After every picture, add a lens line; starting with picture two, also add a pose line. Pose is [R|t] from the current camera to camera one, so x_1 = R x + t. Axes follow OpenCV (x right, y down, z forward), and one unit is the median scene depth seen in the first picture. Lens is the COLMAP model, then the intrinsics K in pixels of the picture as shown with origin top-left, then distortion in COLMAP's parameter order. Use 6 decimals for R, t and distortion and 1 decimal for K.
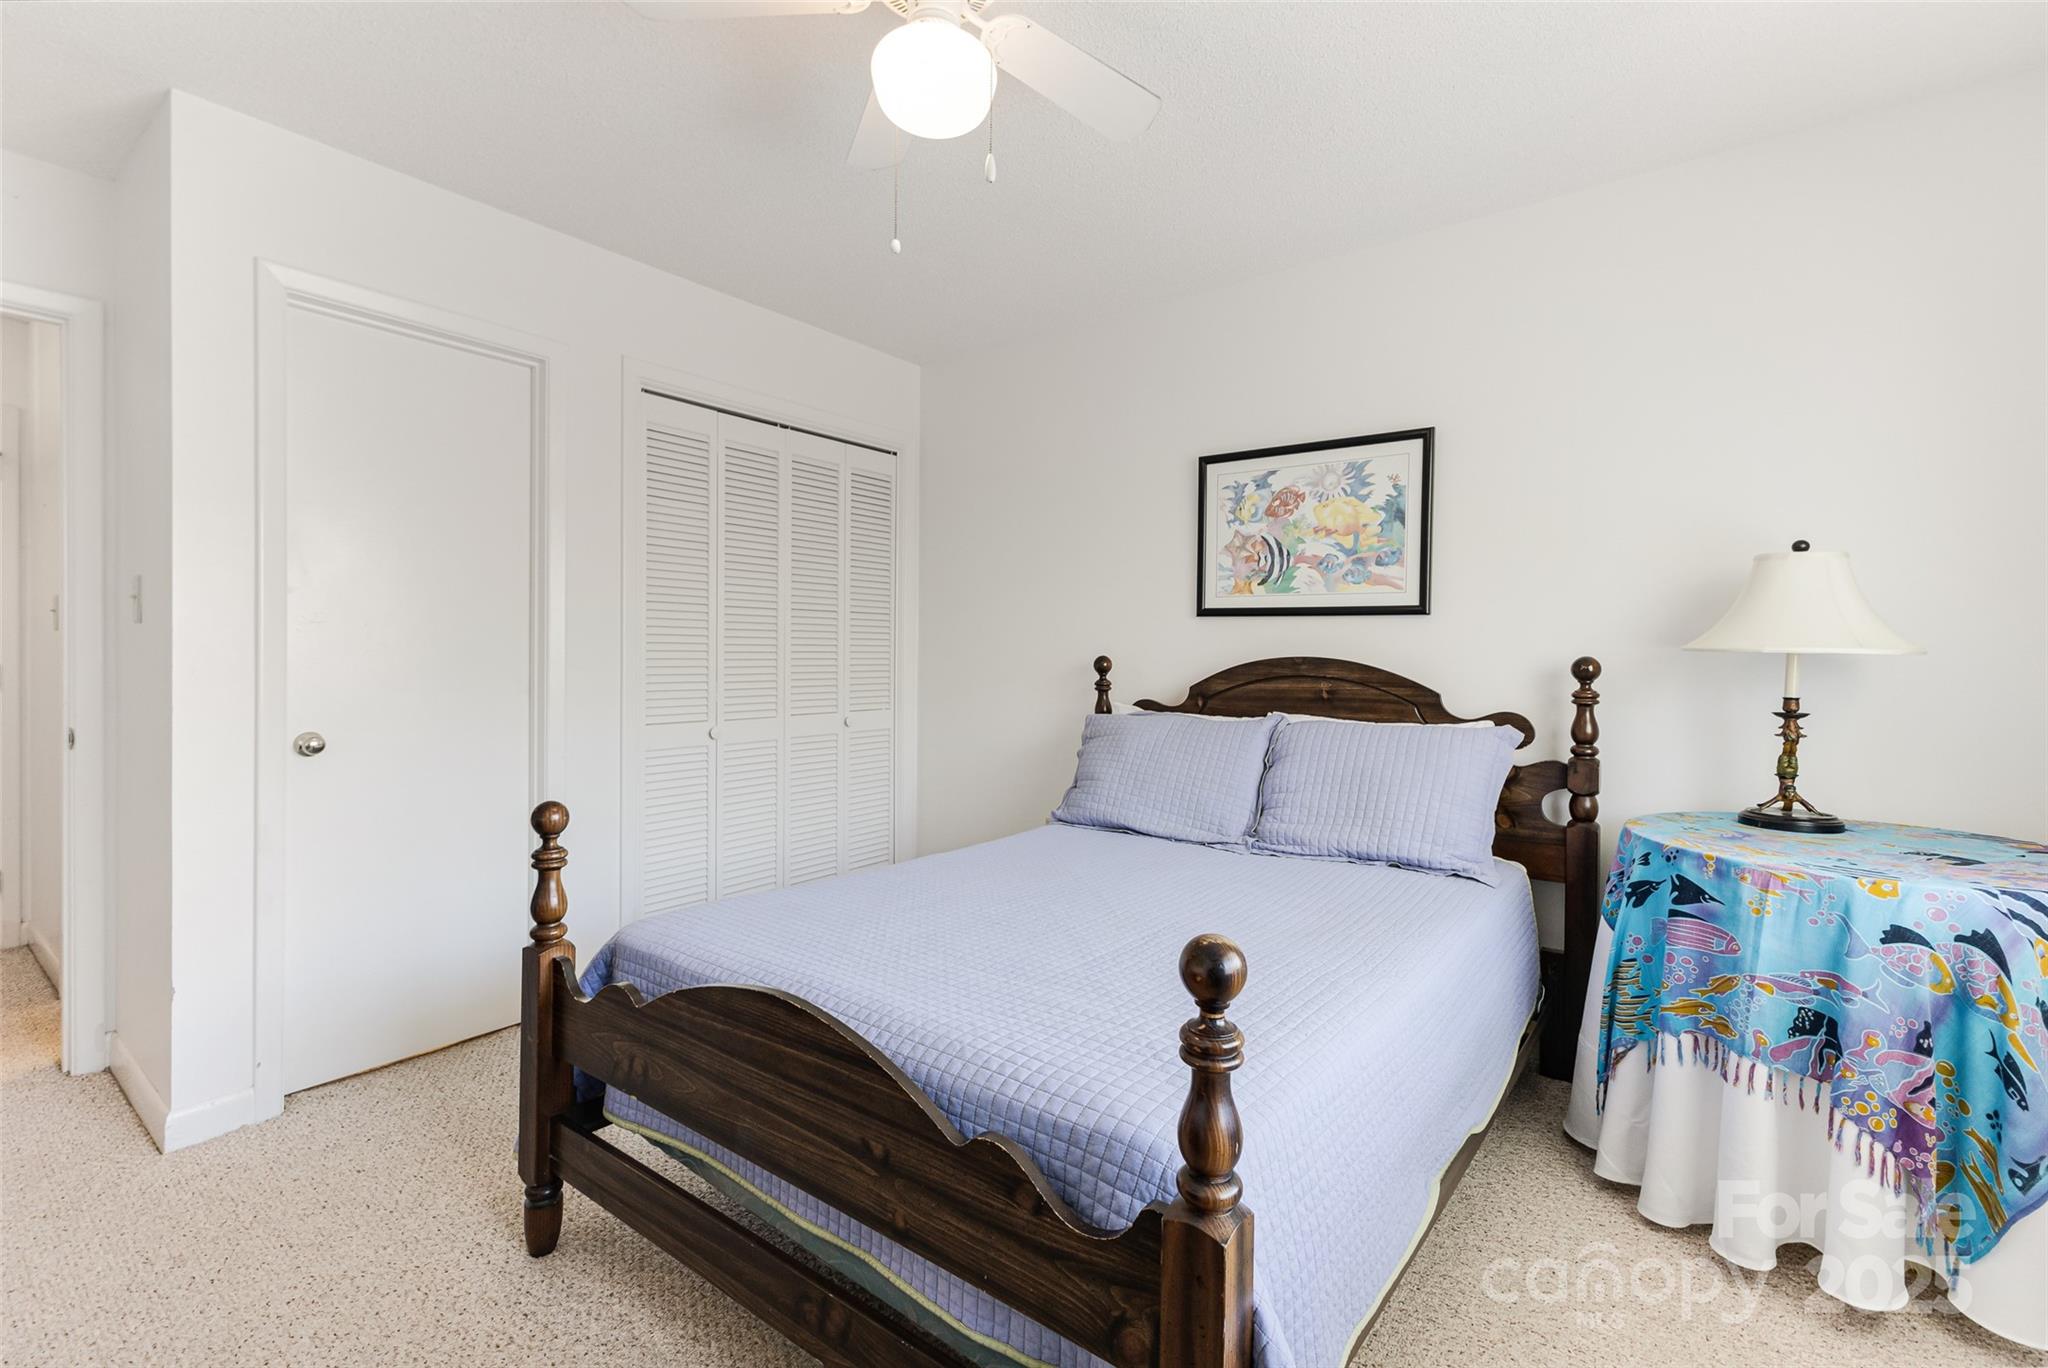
lens RADIAL K [[896.6, 0, 1010.8], [0, 896.6, 676.2], [0, 0, 1]] dist [0.005194, 0.000226]
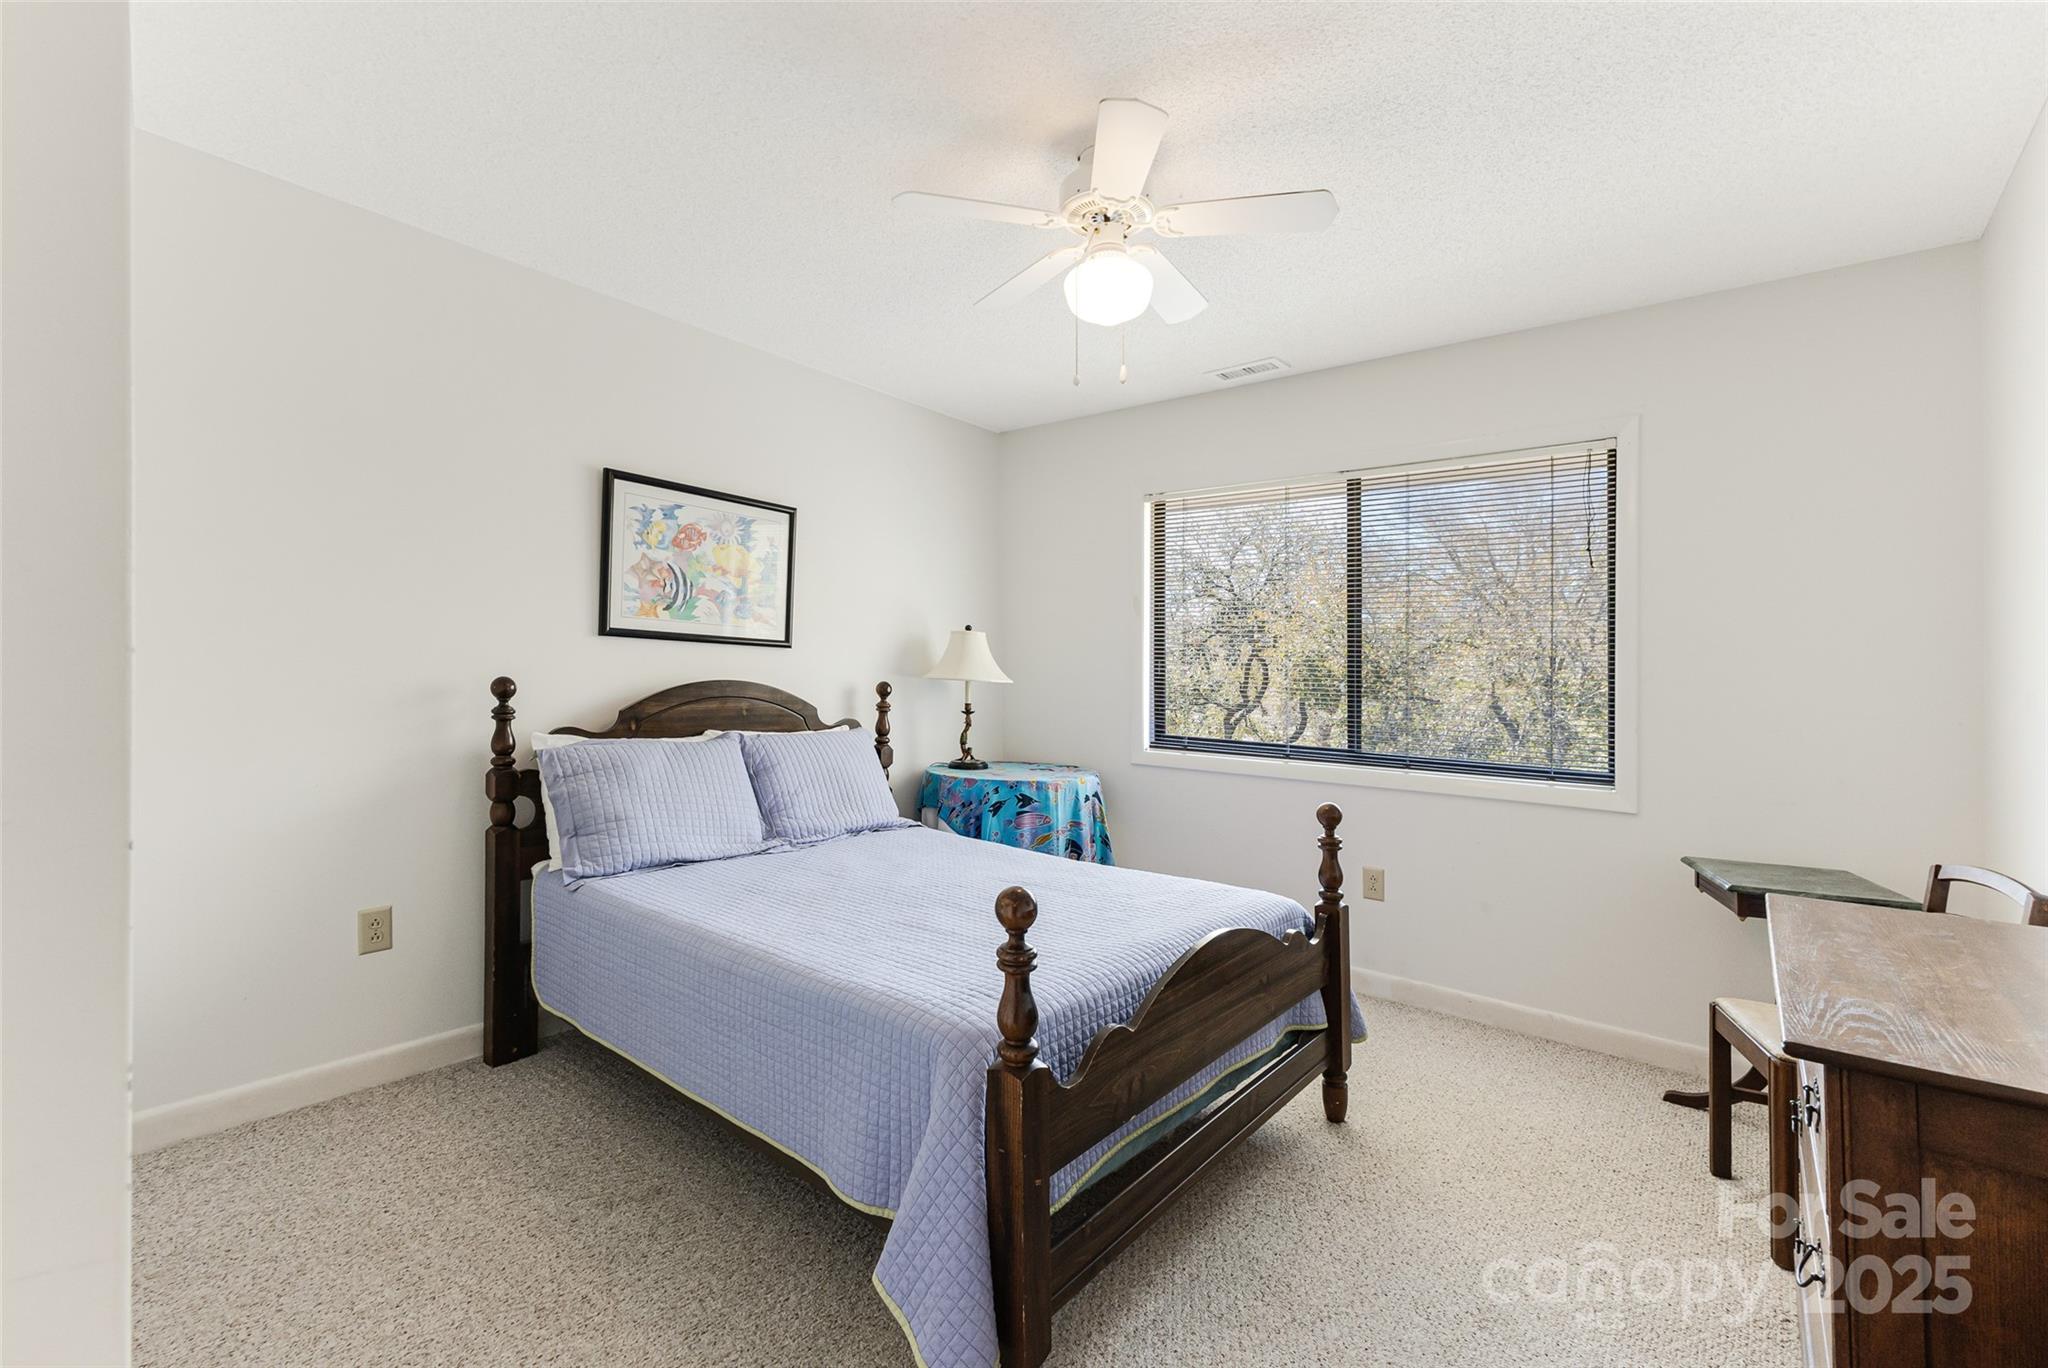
lens RADIAL K [[896.6, 0, 1010.8], [0, 896.6, 676.2], [0, 0, 1]] dist [0.005194, 0.000226]
pose [[0.040857, -0.004364, 0.999155, -0.782982], [-0.003814, 0.999982, 0.004524, -0.032304], [-0.999158, -0.003996, 0.040840, 0.578298]]
